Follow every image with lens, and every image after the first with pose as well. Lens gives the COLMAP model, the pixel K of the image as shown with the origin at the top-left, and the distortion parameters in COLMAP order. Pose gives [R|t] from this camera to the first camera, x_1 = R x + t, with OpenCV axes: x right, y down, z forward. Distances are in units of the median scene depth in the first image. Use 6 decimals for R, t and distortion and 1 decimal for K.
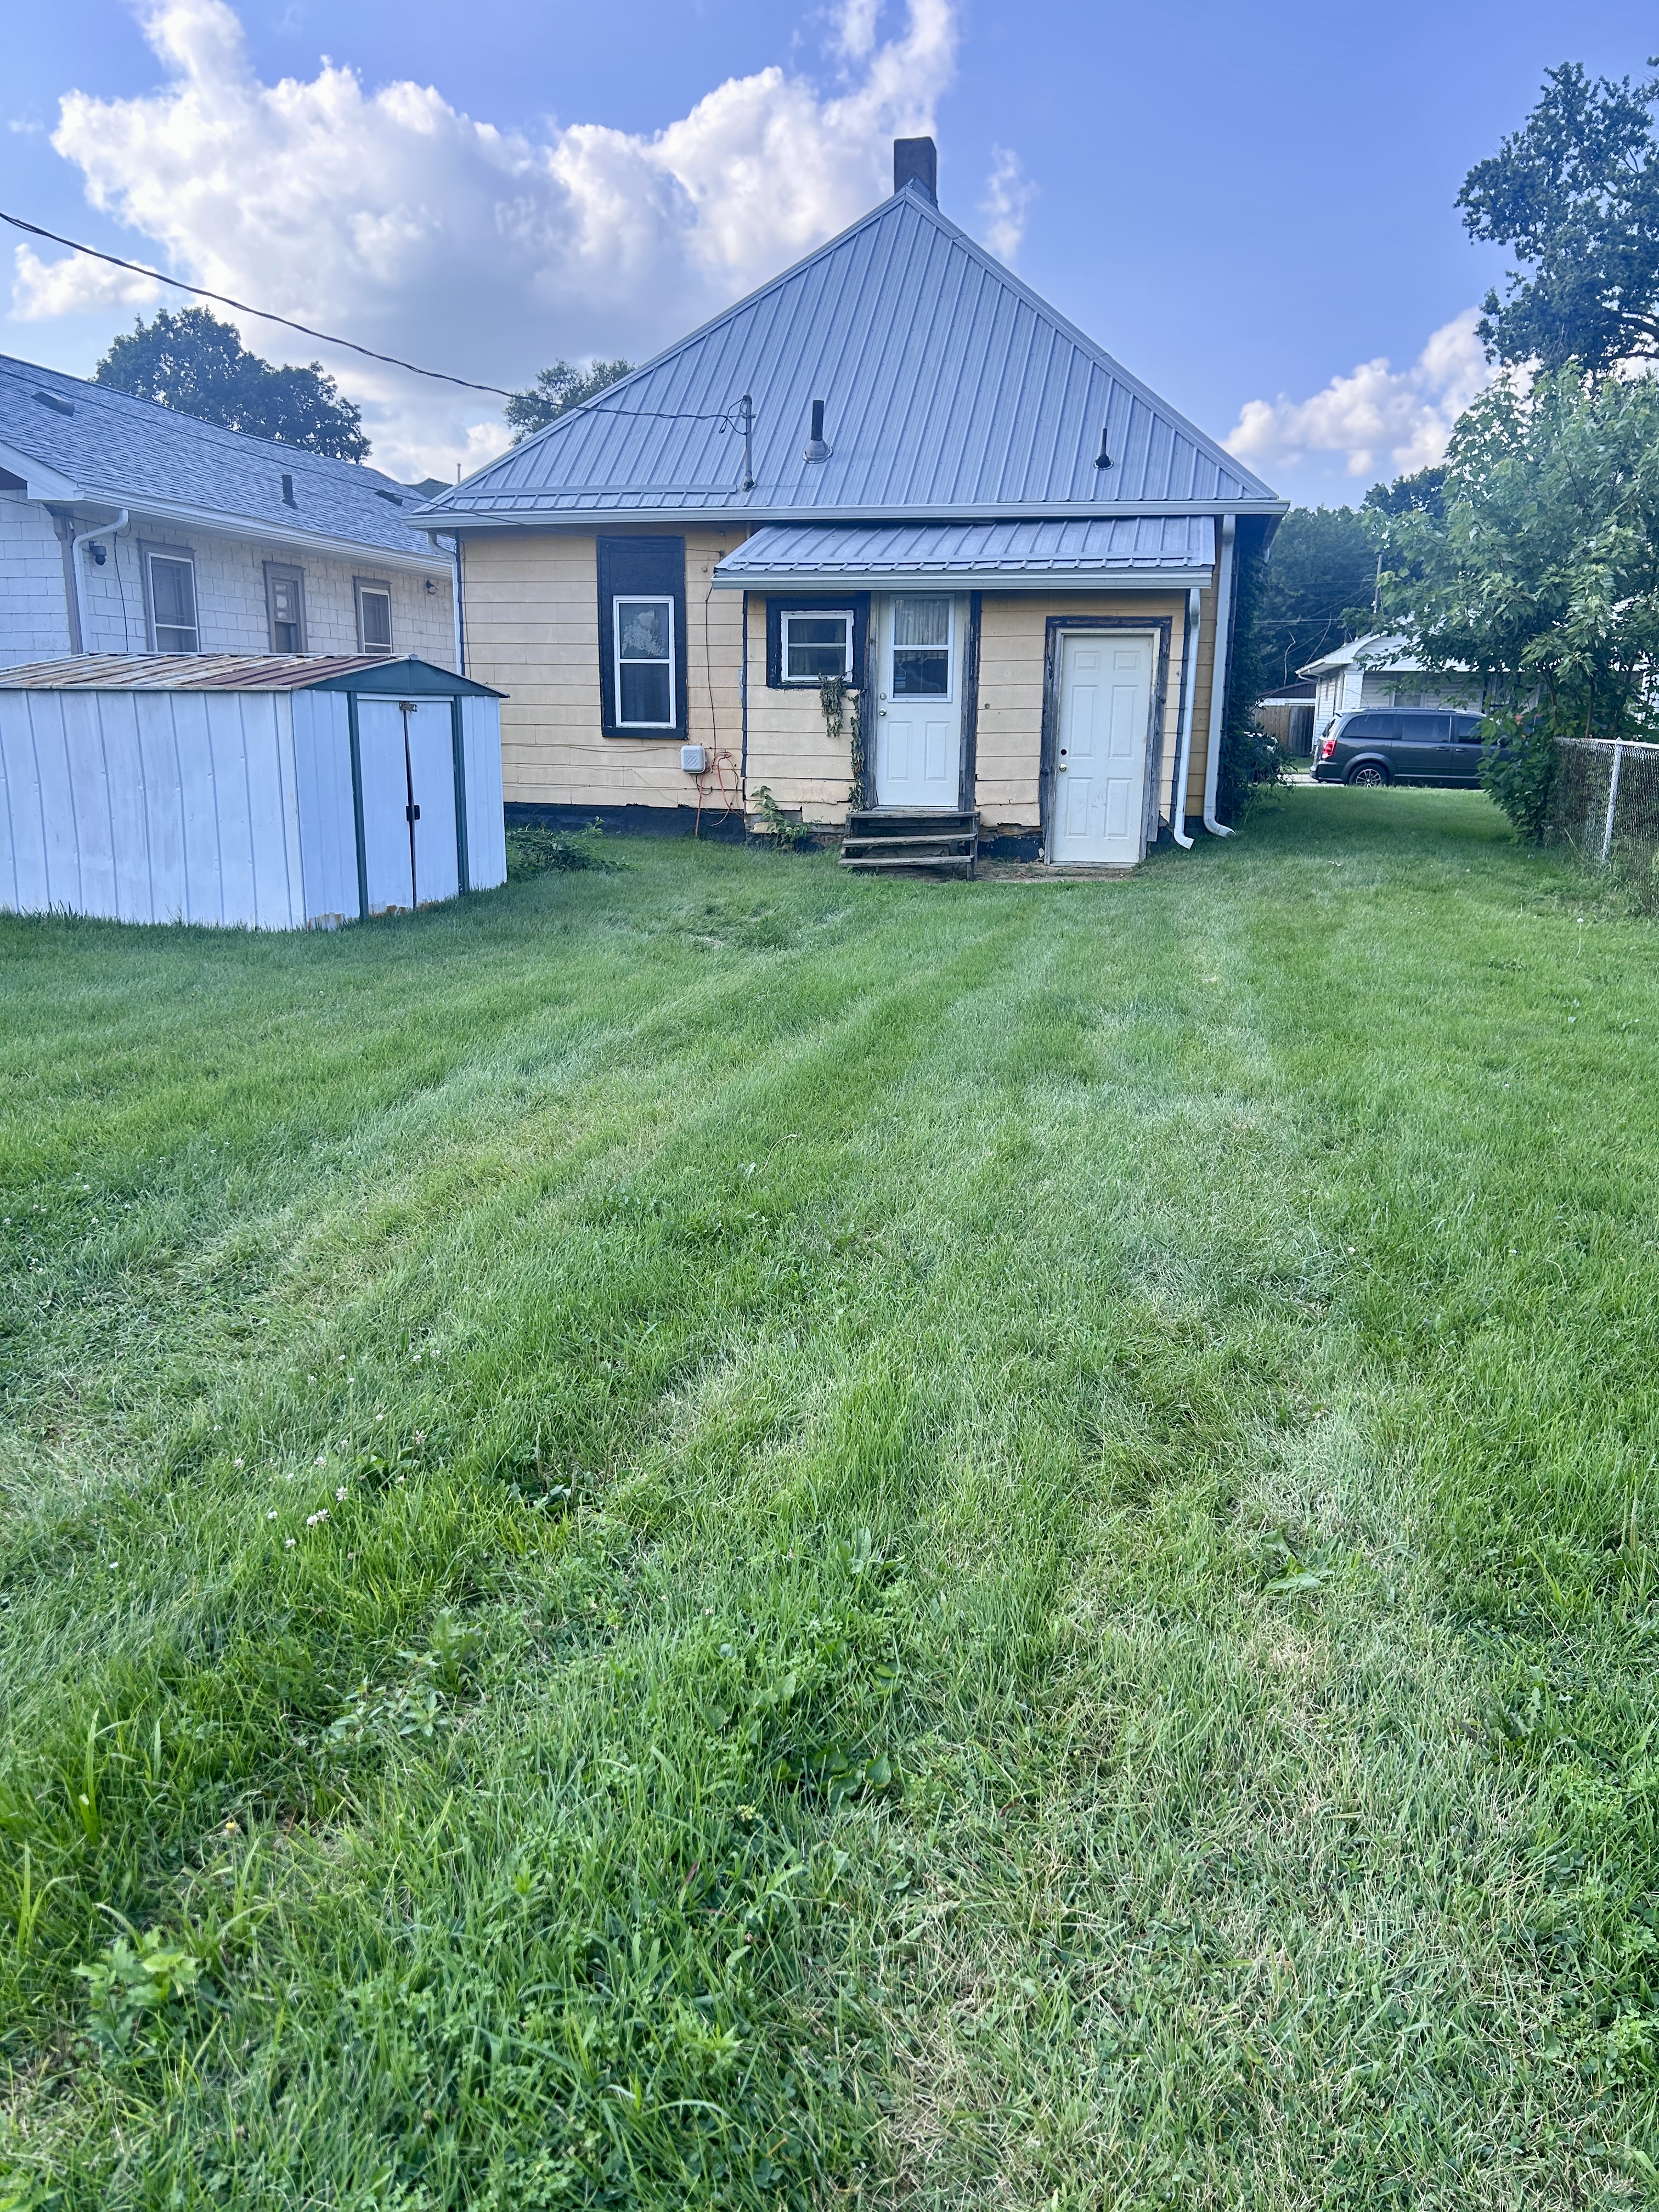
lens RADIAL K [[1659.9, 0, 831.8], [0, 1659.9, 1113.0], [0, 0, 1]] dist [0.051066, -0.009586]
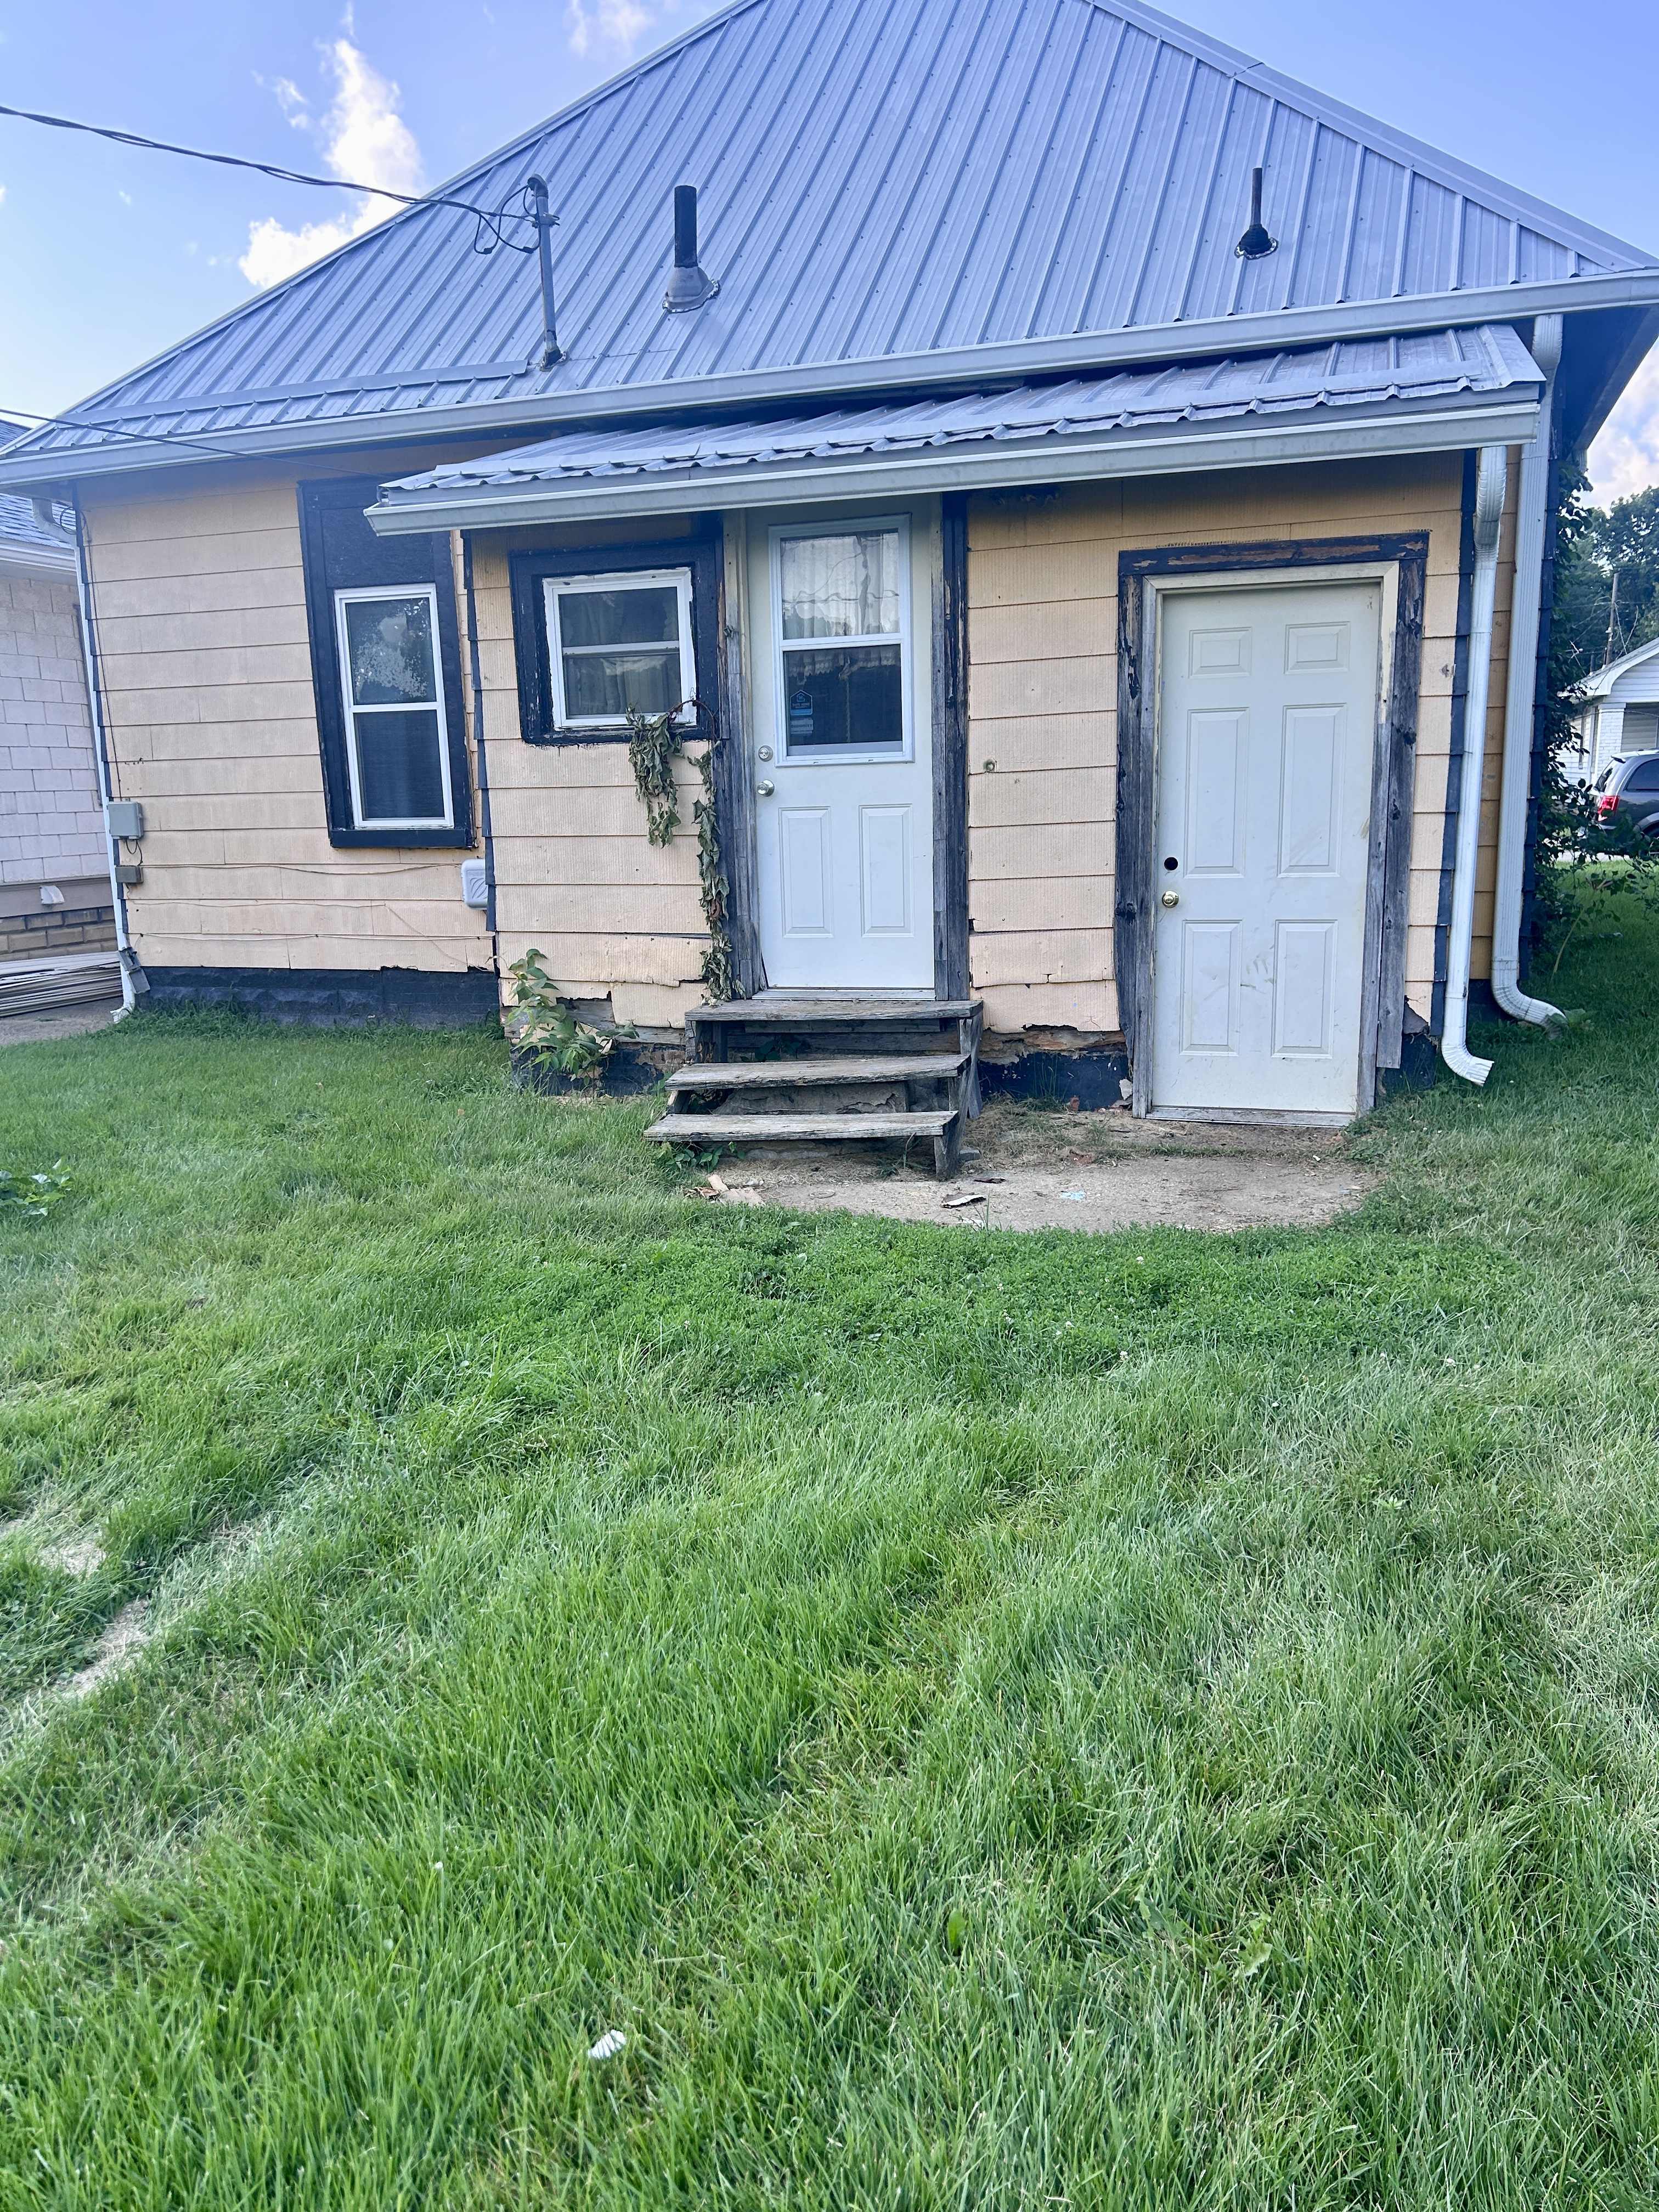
lens RADIAL K [[1659.9, 0, 823.6], [0, 1659.9, 1104.2], [0, 0, 1]] dist [0.051066, -0.009586]
pose [[0.993530, -0.014742, -0.112610, 0.096290], [0.009540, 0.998868, -0.046593, -0.133279], [0.113169, 0.045218, 0.992546, 0.555920]]
